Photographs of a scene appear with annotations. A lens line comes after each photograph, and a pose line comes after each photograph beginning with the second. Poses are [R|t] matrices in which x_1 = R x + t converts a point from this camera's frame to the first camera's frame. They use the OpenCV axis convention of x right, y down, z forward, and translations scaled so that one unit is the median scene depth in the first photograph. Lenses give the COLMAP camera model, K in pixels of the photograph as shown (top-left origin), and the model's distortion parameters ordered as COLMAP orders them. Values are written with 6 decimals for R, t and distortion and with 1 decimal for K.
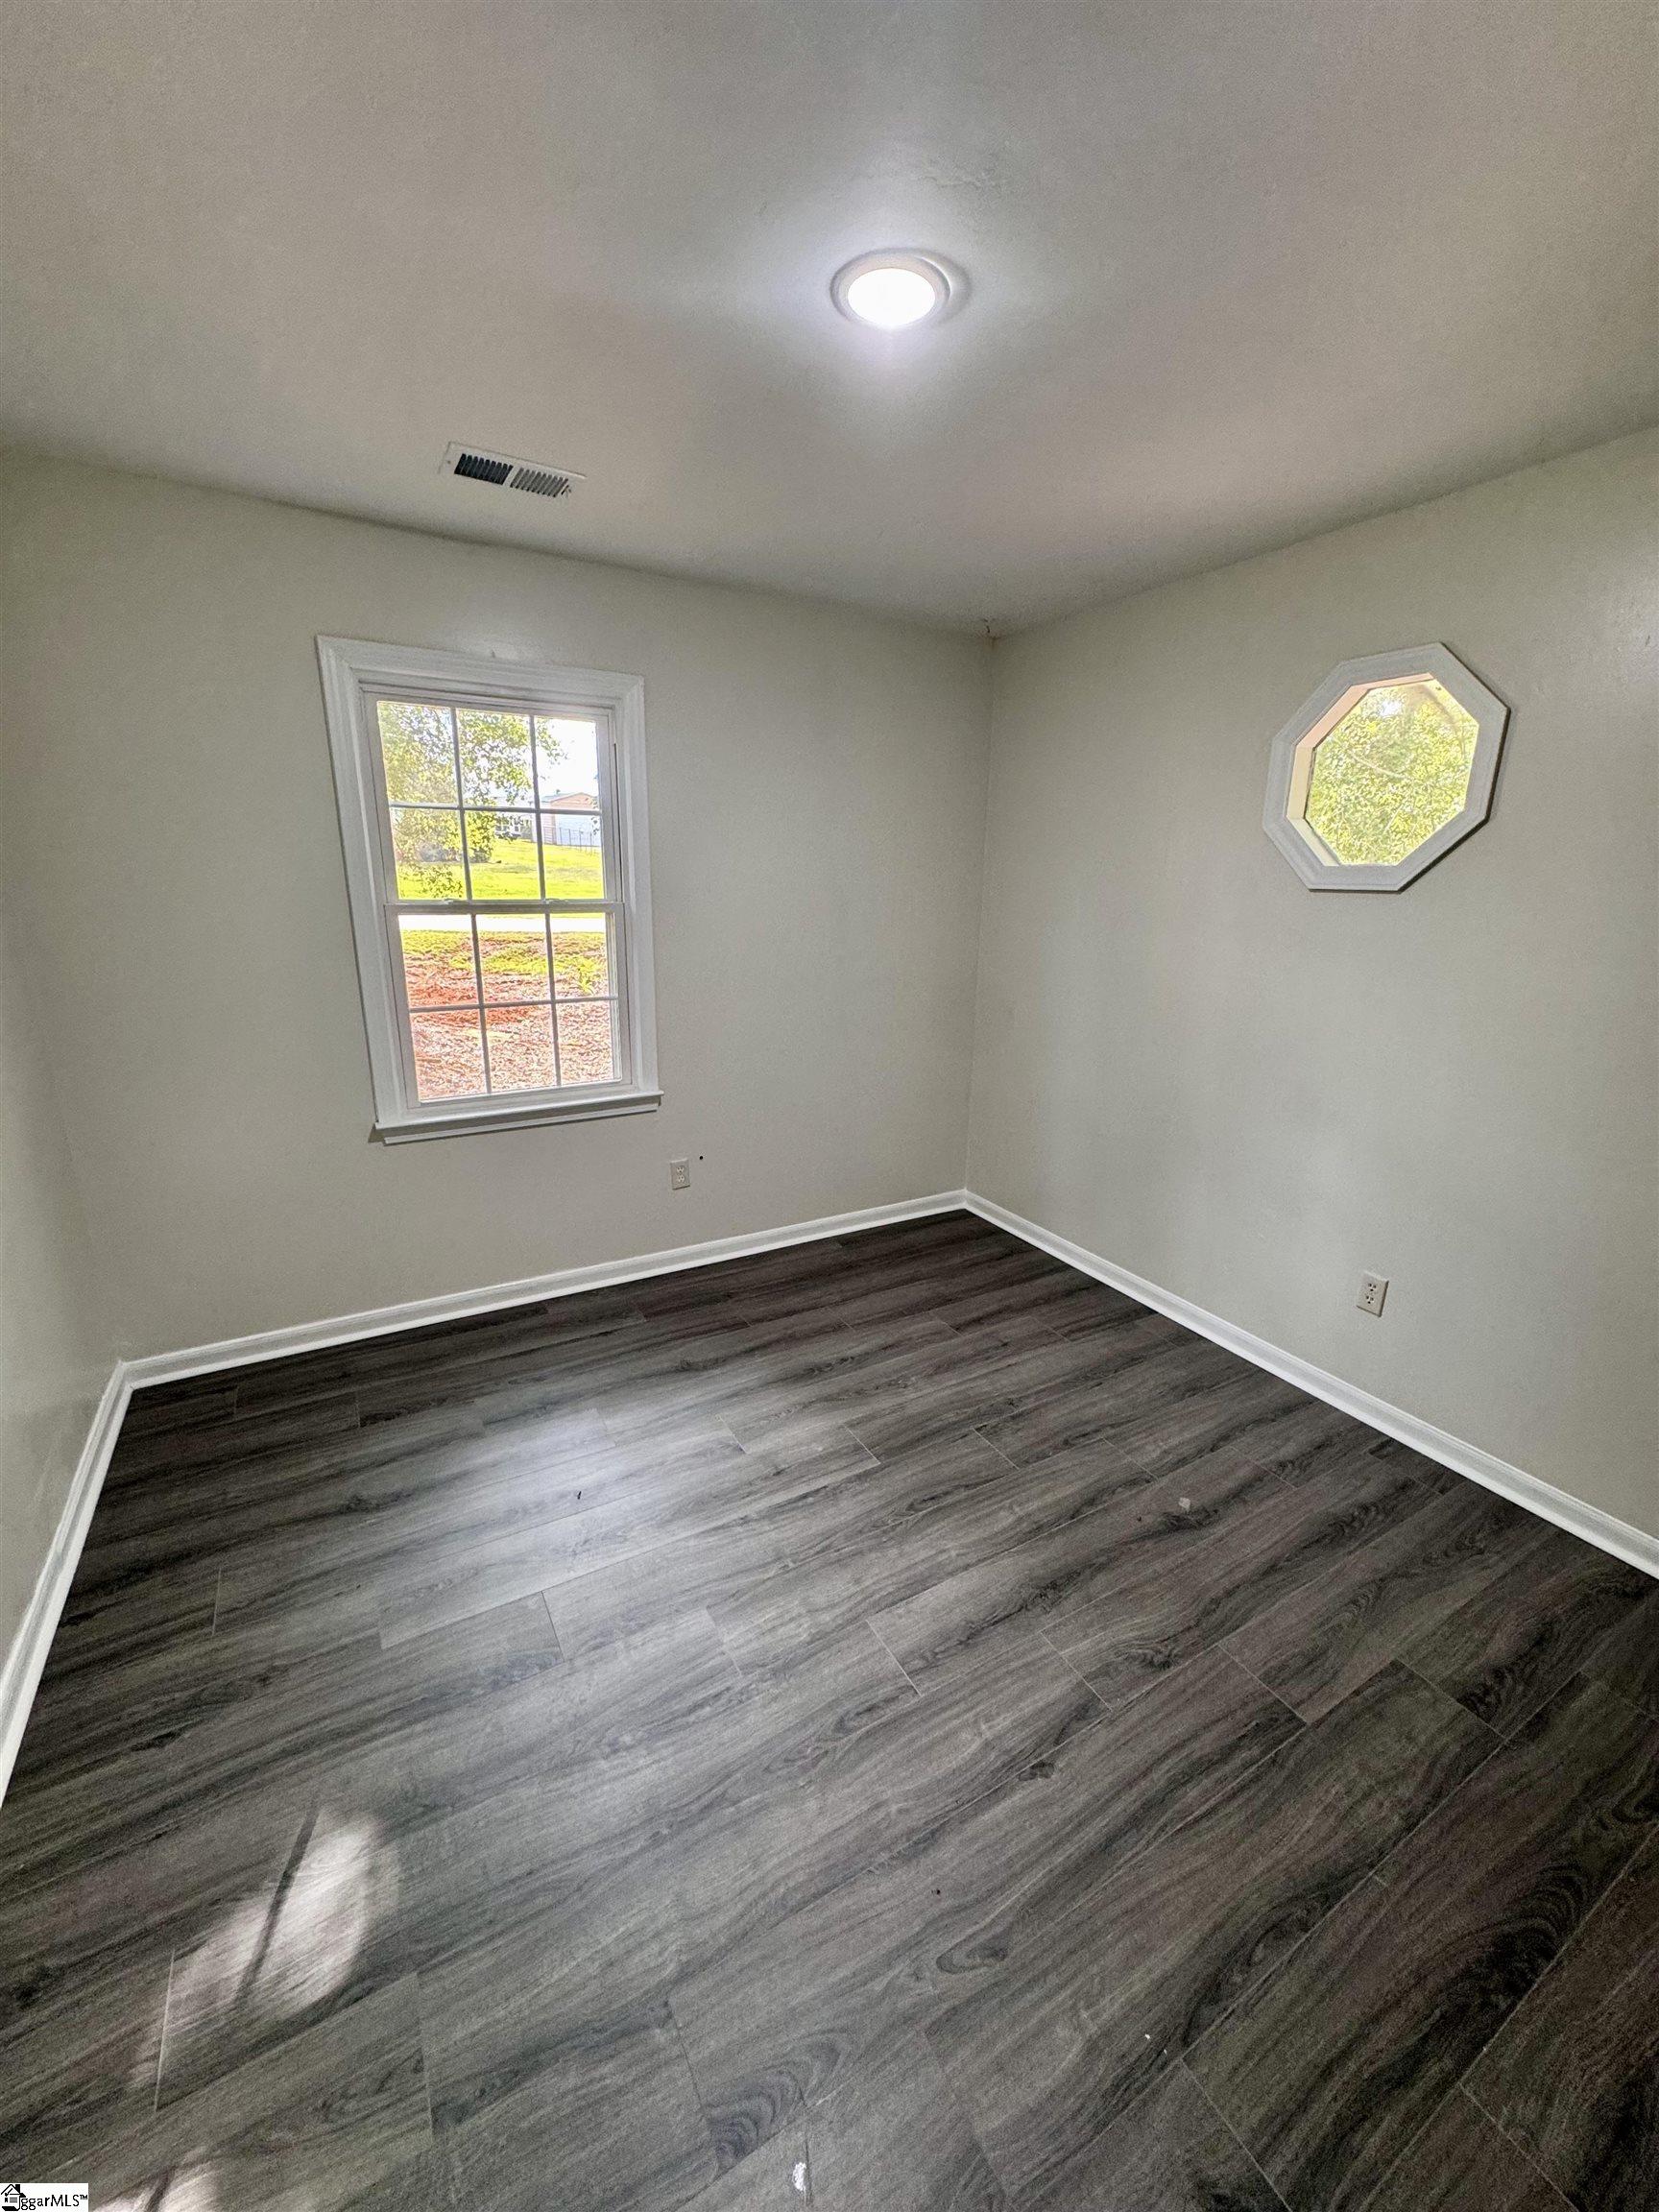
lens RADIAL K [[878.7, 0, 840.9], [0, 878.7, 1094.3], [0, 0, 1]] dist [-0.001676, 0.000550]
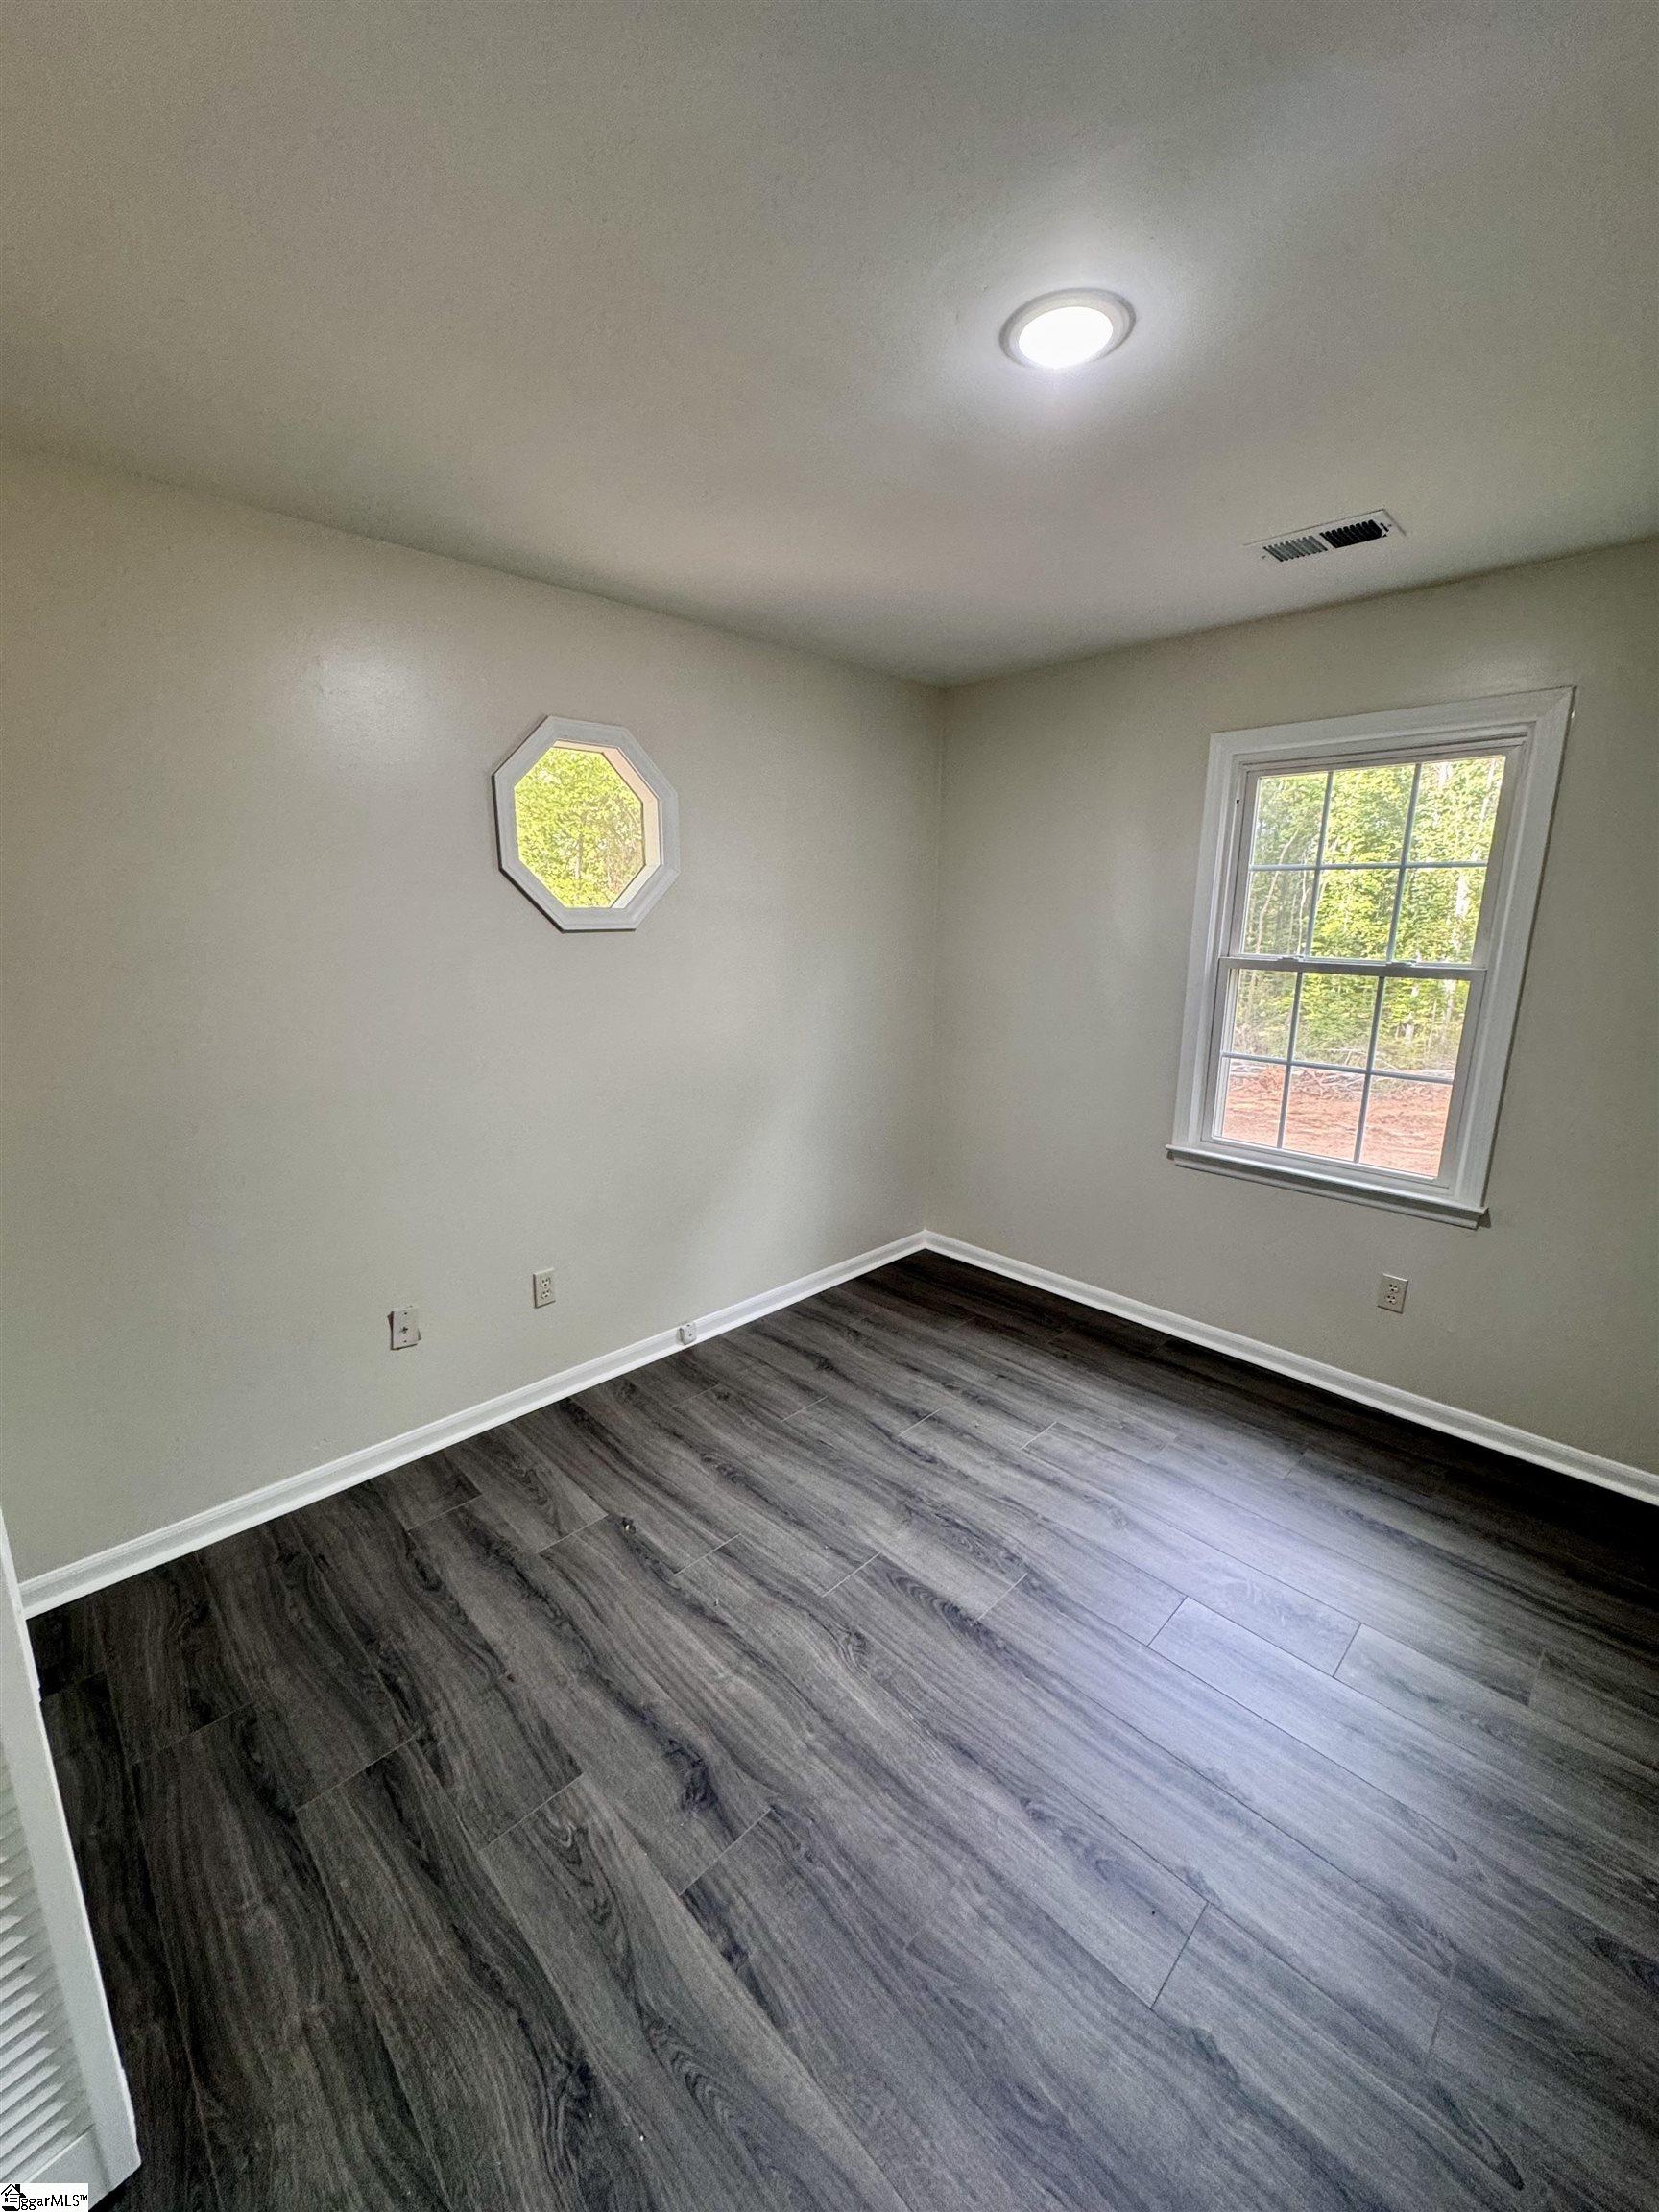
lens RADIAL K [[878.7, 0, 841.2], [0, 878.7, 1111.1], [0, 0, 1]] dist [-0.001676, 0.000550]
pose [[0.243439, 0.202985, -0.948438, 0.436604], [-0.254977, 0.956855, 0.139340, -0.056878], [0.935801, 0.207910, 0.284692, 0.245023]]
